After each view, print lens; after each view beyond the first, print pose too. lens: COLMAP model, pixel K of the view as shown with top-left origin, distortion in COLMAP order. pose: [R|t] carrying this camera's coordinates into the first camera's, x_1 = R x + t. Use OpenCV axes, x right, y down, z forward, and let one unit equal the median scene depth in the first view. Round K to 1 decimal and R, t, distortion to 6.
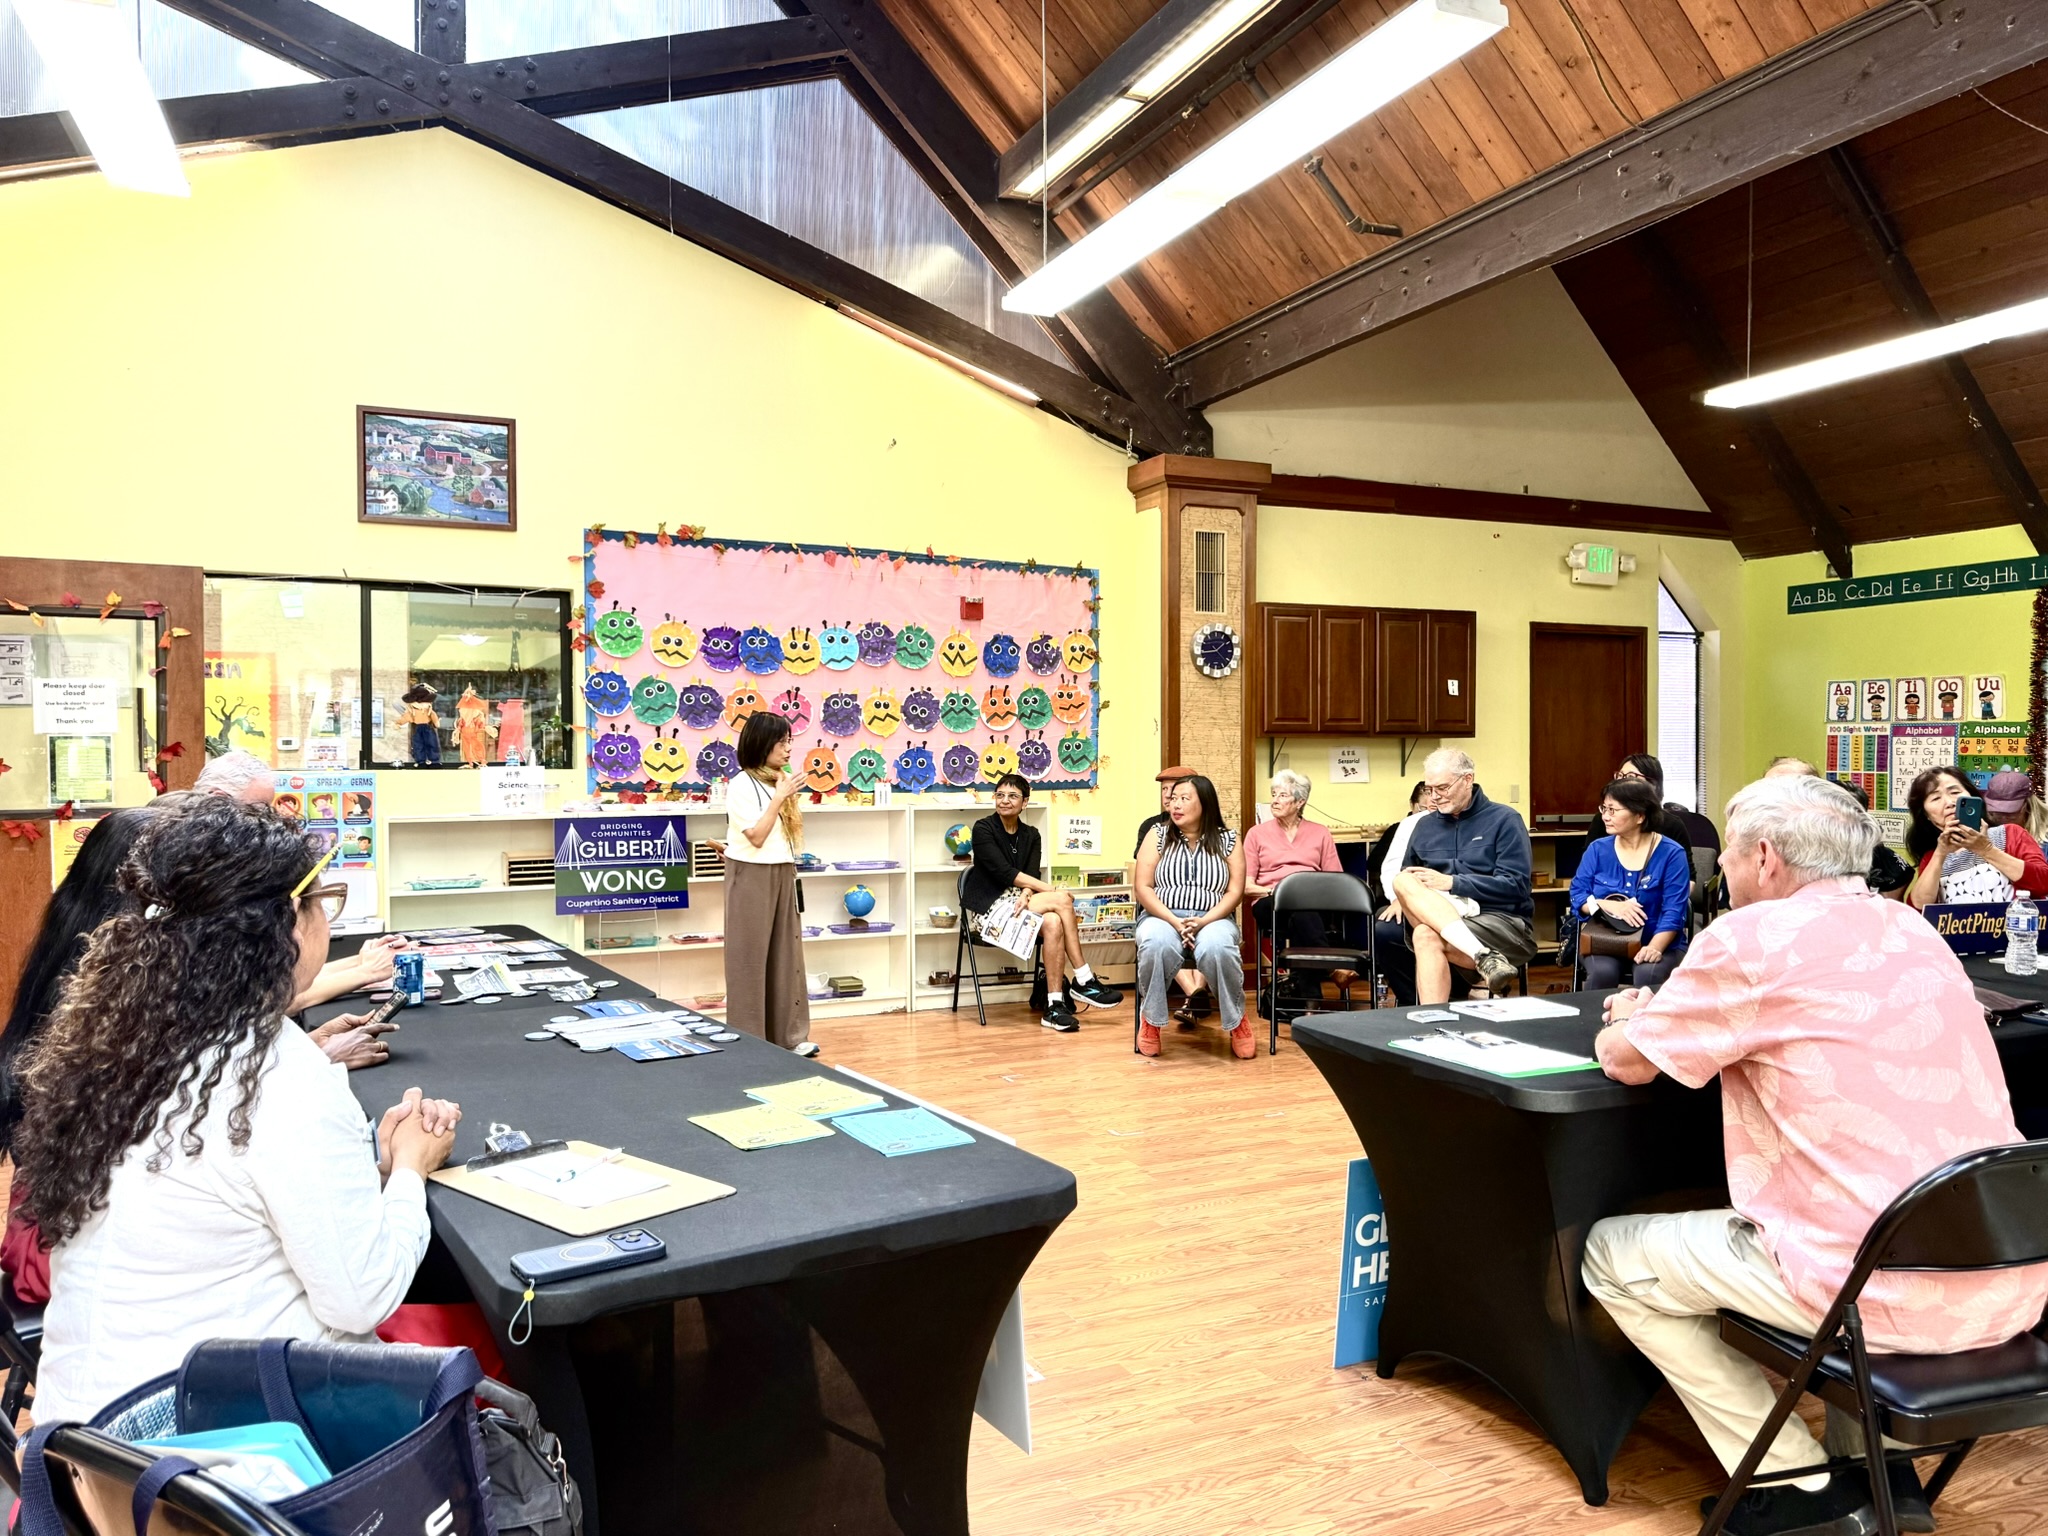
lens RADIAL K [[1397.8, 0, 1024.0], [0, 1397.8, 768.0], [0, 0, 1]] dist [0.139249, -0.198383]
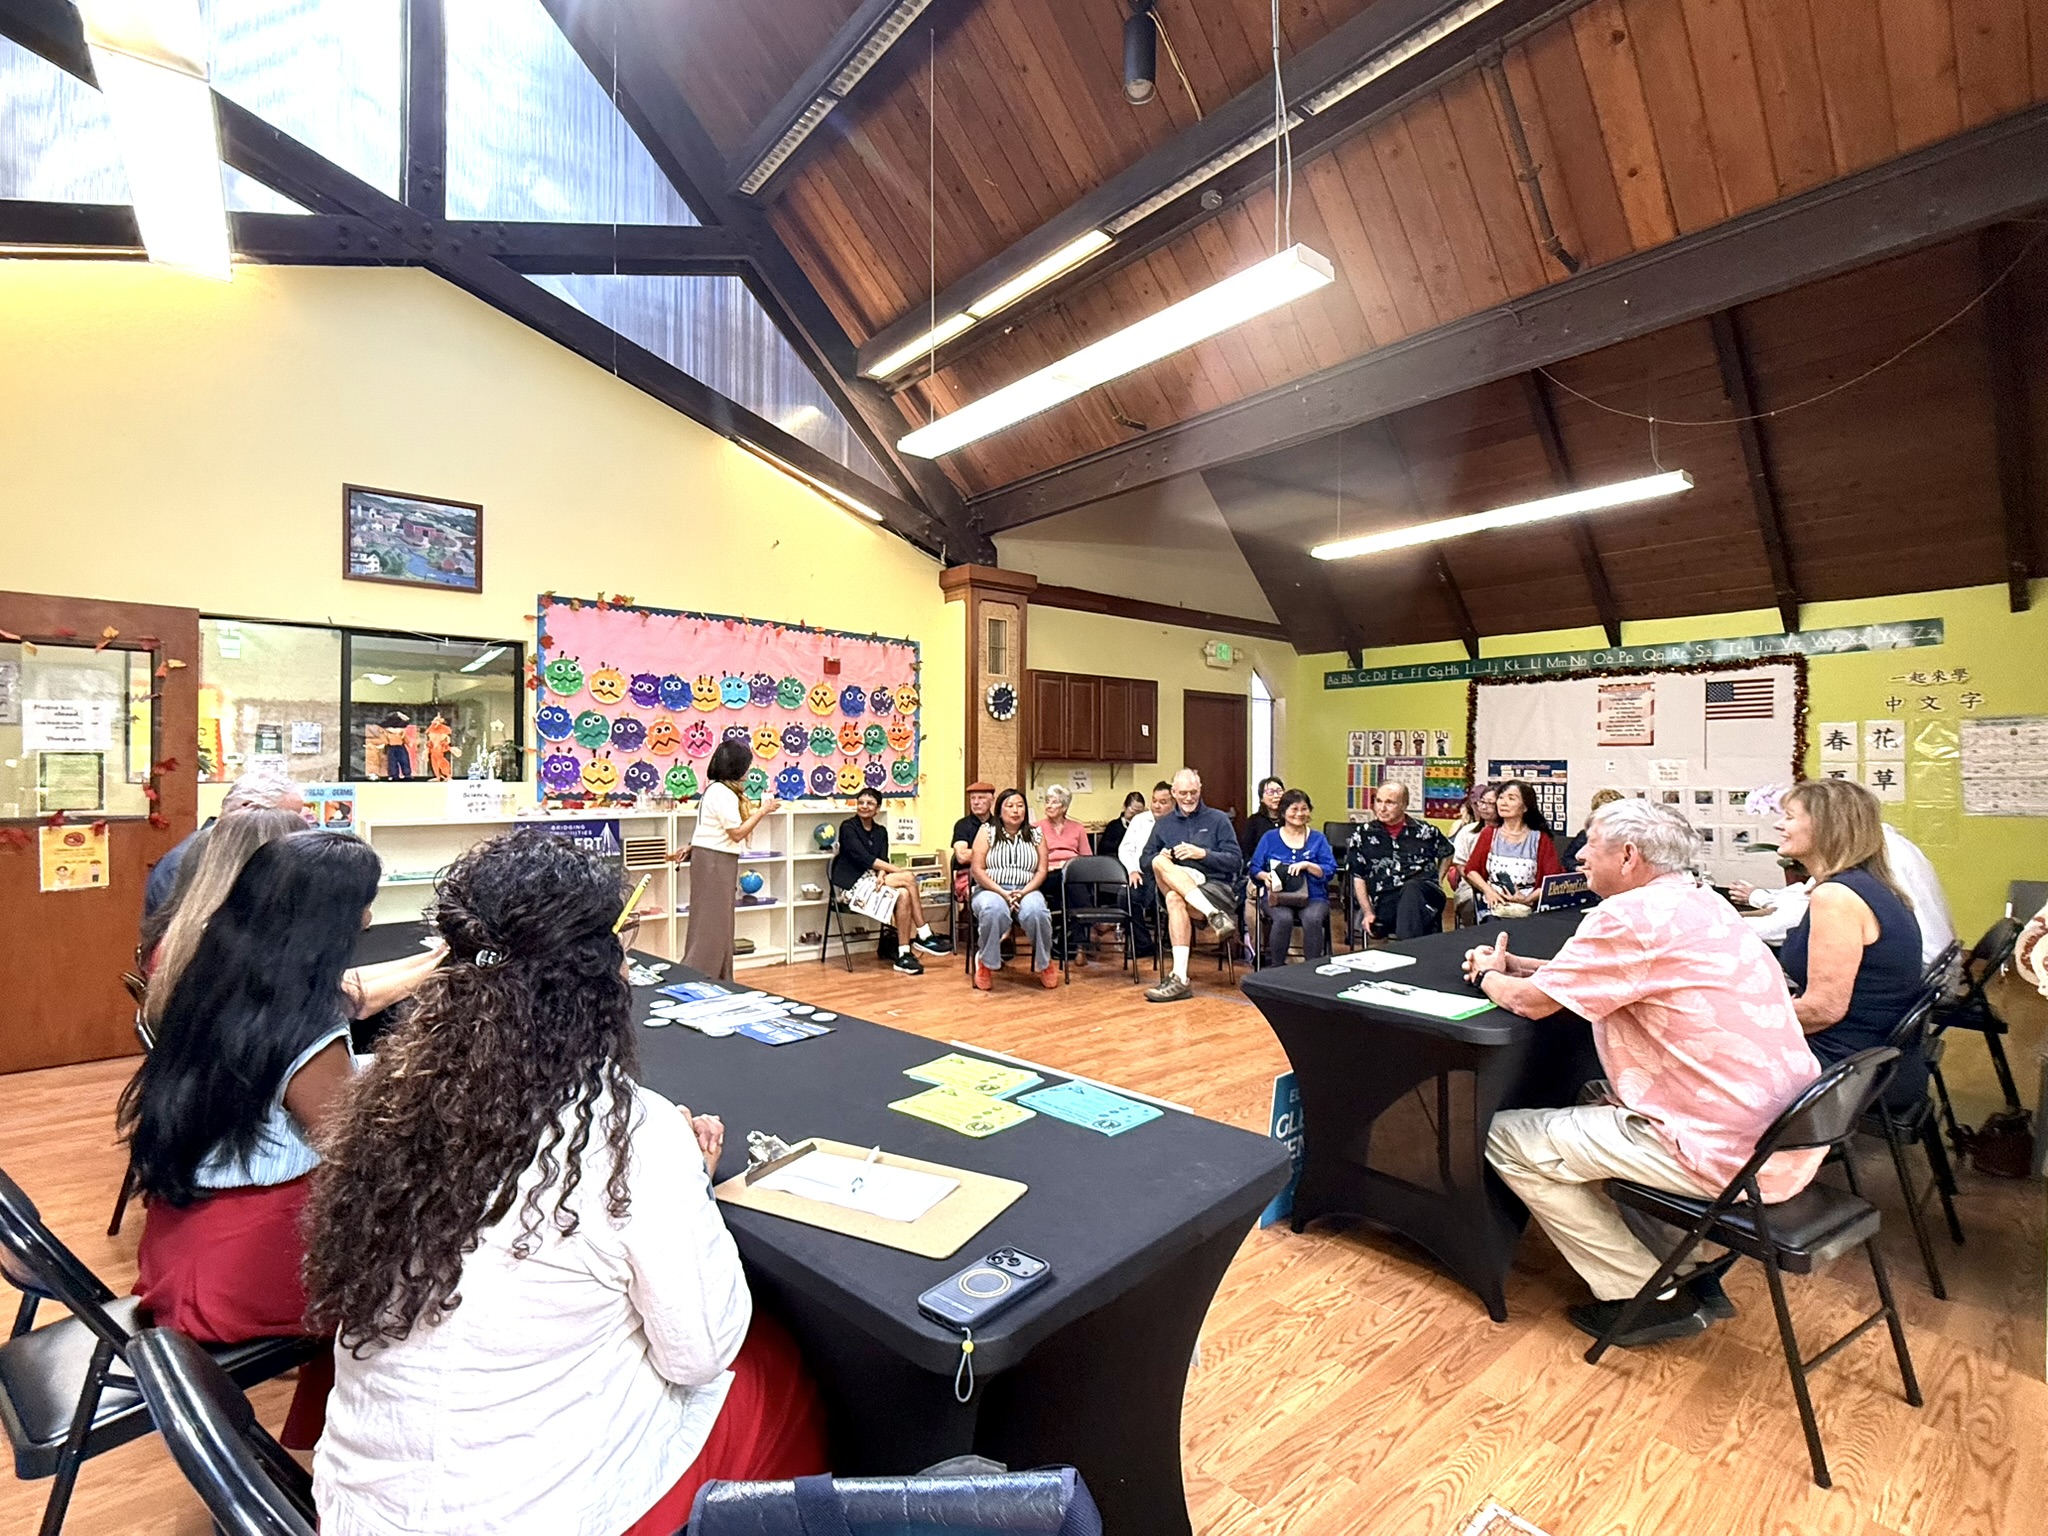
lens RADIAL K [[939.0, 0, 1024.0], [0, 939.0, 768.0], [0, 0, 1]] dist [0.009098, 0.000143]
pose [[0.968434, 0.008605, 0.249122, -0.095388], [-0.005612, 0.999903, -0.012721, -0.003849], [-0.249208, 0.010921, 0.968389, 0.072623]]
